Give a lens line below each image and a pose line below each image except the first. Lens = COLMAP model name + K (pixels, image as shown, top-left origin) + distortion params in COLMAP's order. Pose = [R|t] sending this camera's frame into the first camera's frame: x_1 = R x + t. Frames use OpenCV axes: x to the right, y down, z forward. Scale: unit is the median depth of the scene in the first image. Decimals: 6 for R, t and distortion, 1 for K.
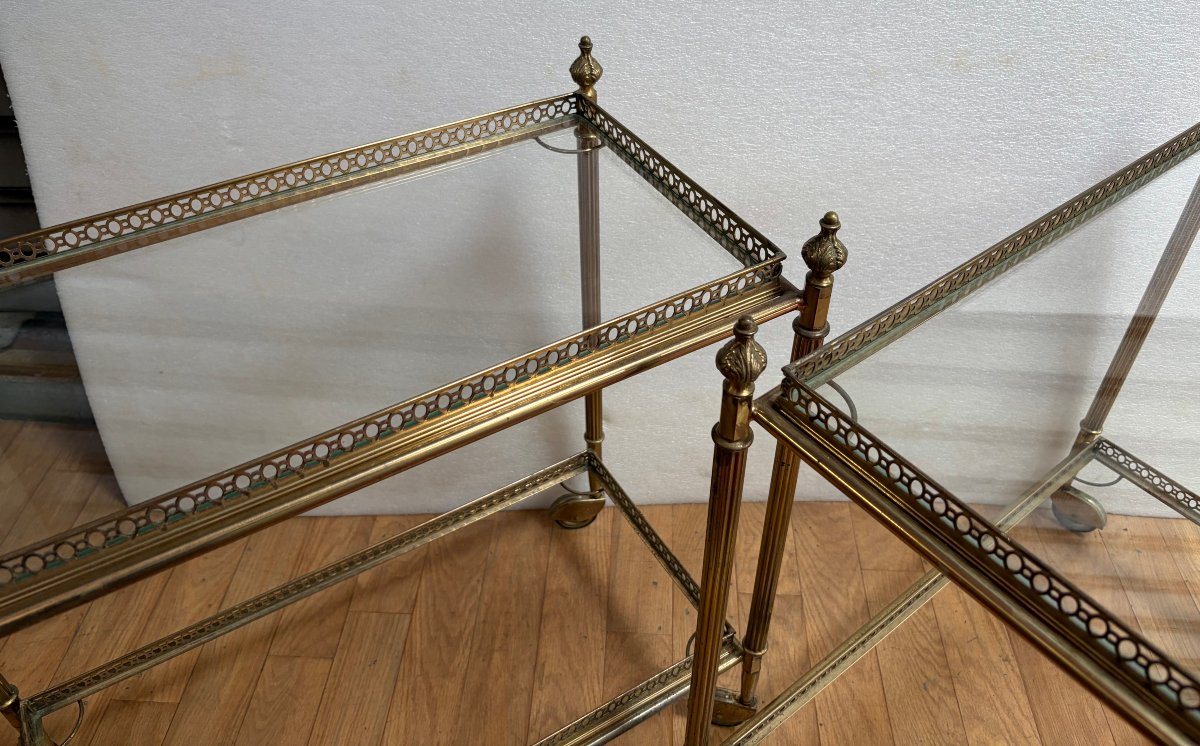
lens RADIAL K [[924.3, 0, 594.7], [0, 924.3, 304.9], [0, 0, 1]] dist [0.007973, 0.006352]
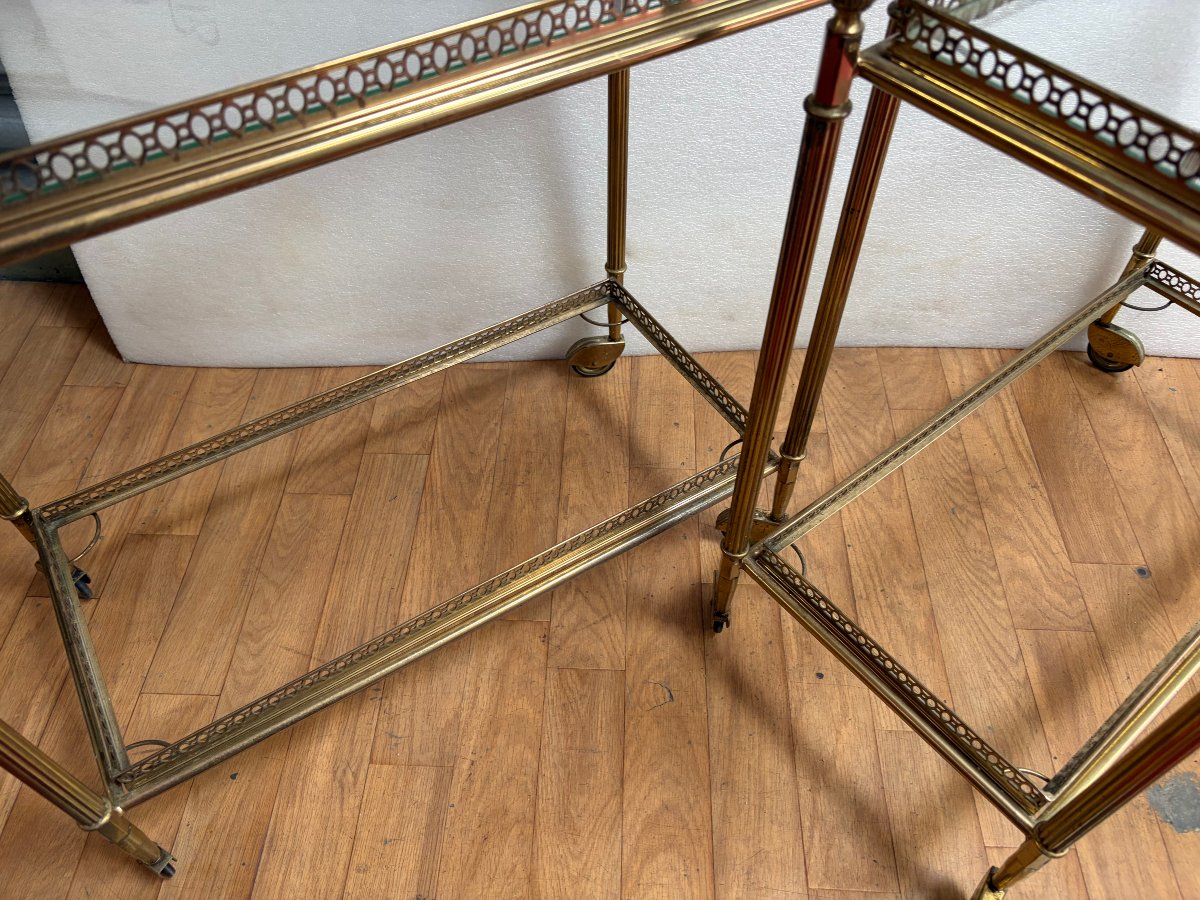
lens RADIAL K [[911.1, 0, 591.4], [0, 911.1, 458.5], [0, 0, 1]] dist [0.037079, -0.044967]
pose [[0.999819, -0.011689, 0.014993, -0.042947], [0.008314, 0.978068, 0.208120, 0.144616], [-0.017097, -0.207958, 0.977988, 0.058262]]
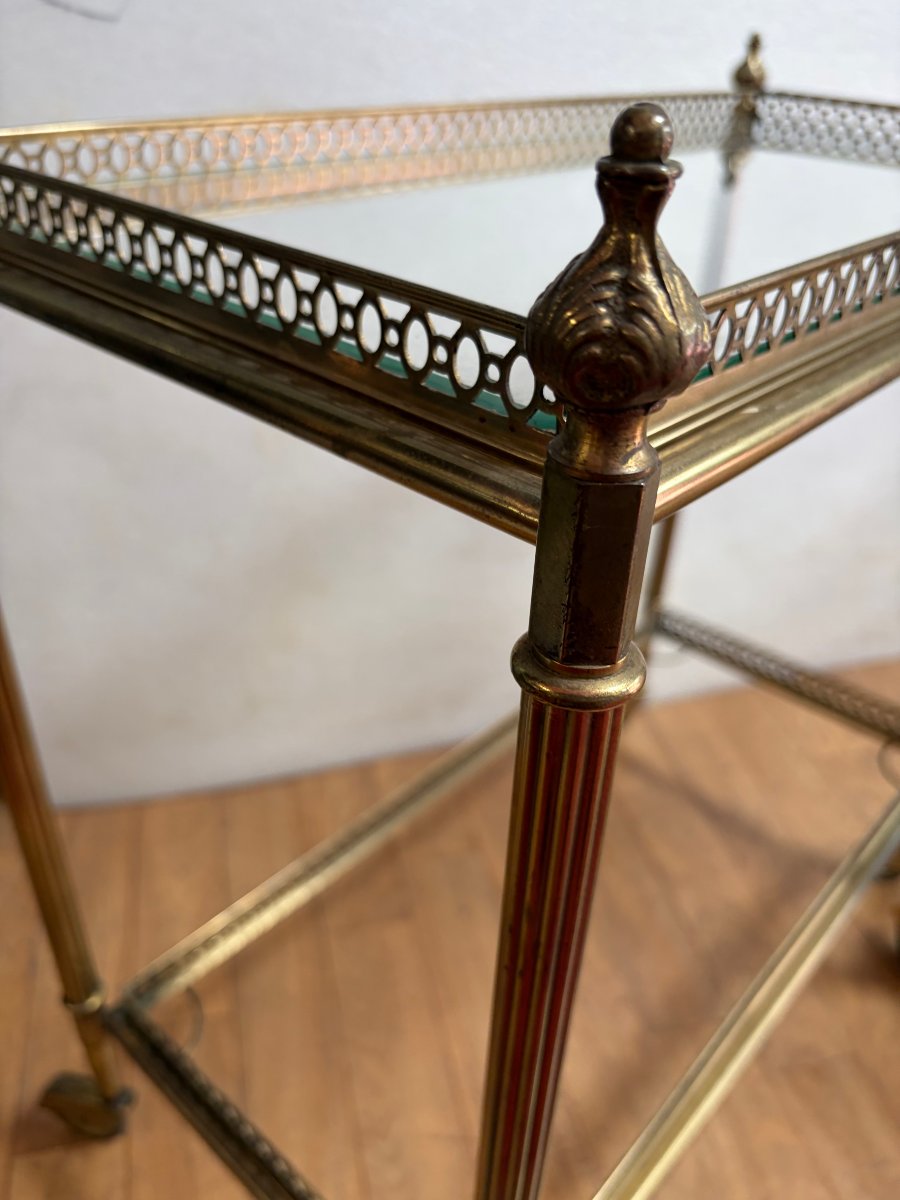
lens RADIAL K [[918.4, 0, 447.9], [0, 918.4, 598.5], [0, 0, 1]] dist [0.041541, -0.060718]
pose [[0.952374, -0.119573, 0.280511, -0.434411], [0.152203, 0.983528, -0.097504, 0.202772], [-0.264232, 0.135555, 0.954886, 0.224021]]
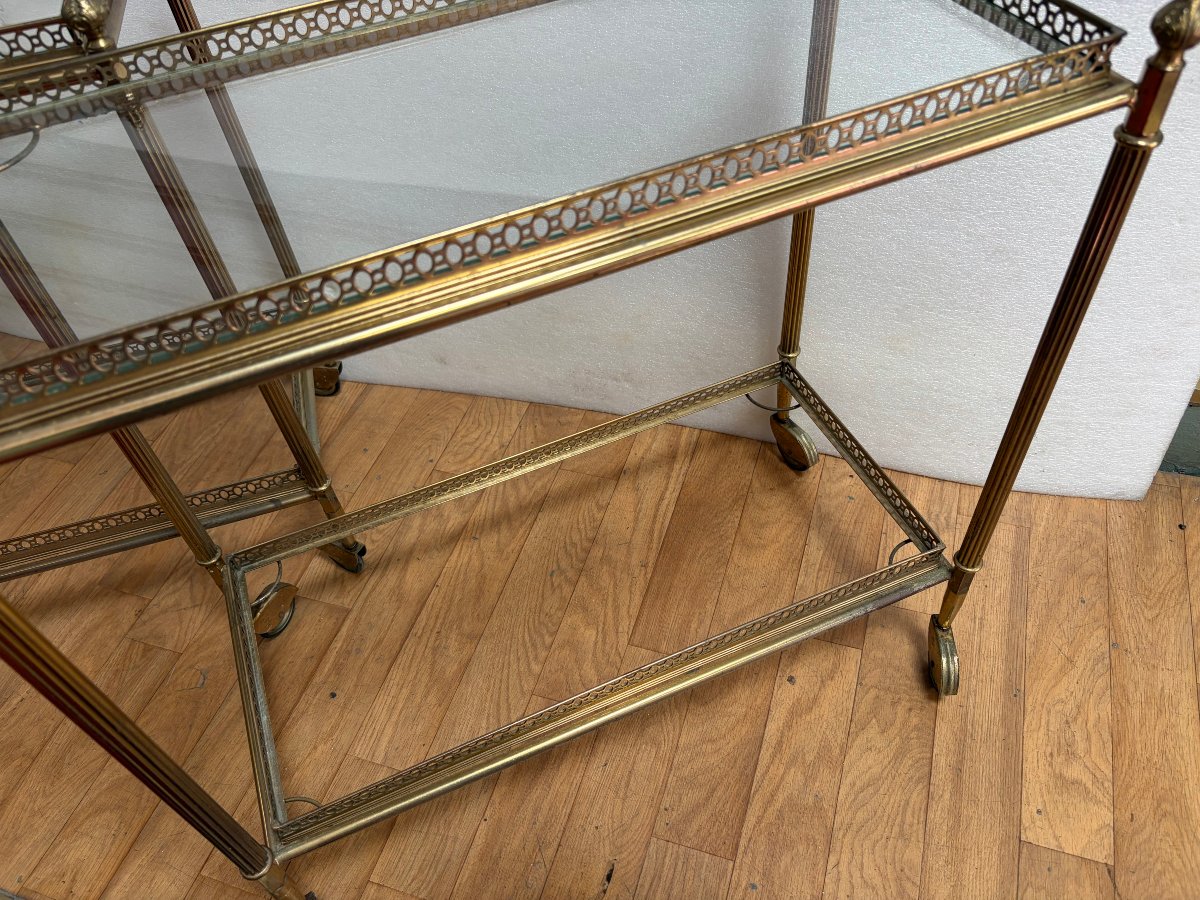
lens RADIAL K [[918.4, 0, 600.0], [0, 918.4, 450.0], [0, 0, 1]] dist [0.041541, -0.060718]
pose [[0.963739, 0.147514, -0.222366, 0.590143], [-0.107305, 0.977203, 0.183196, 0.086081], [0.244321, -0.152692, 0.957597, 0.066144]]
